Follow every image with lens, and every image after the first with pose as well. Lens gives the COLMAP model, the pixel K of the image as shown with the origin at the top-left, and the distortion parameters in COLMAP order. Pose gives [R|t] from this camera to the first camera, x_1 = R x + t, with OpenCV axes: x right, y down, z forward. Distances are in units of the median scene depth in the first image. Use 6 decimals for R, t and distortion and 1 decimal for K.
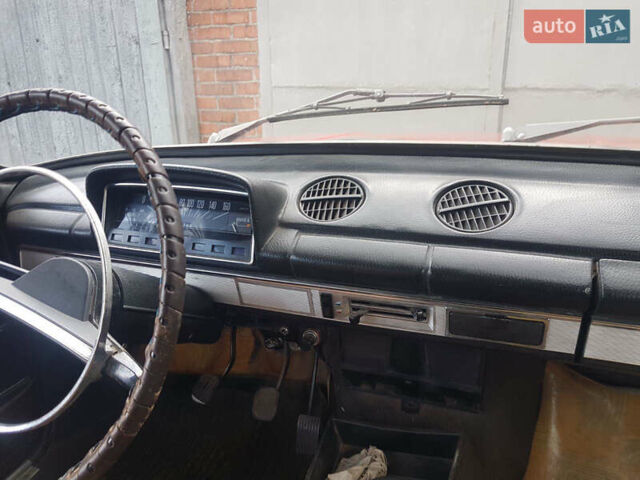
lens RADIAL K [[521.9, 0, 318.4], [0, 521.9, 237.4], [0, 0, 1]] dist [0.005166, -0.042425]
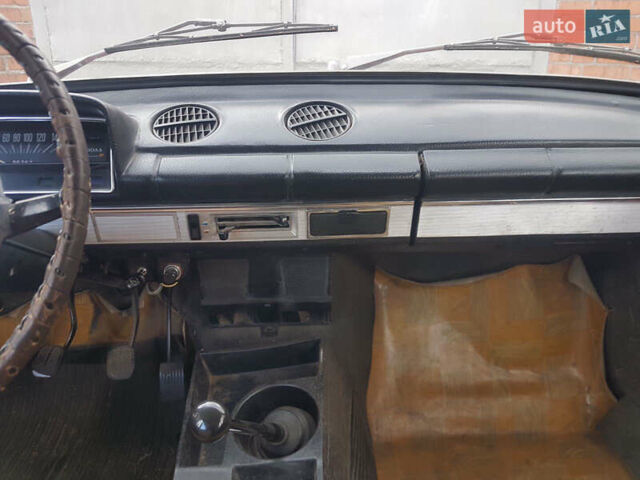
lens RADIAL K [[521.9, 0, 318.4], [0, 521.9, 237.4], [0, 0, 1]] dist [0.005166, -0.042425]
pose [[0.916243, -0.110901, 0.384966, -0.157407], [0.112353, 0.993491, 0.018799, 0.159424], [-0.384545, 0.026028, 0.922739, -0.042703]]
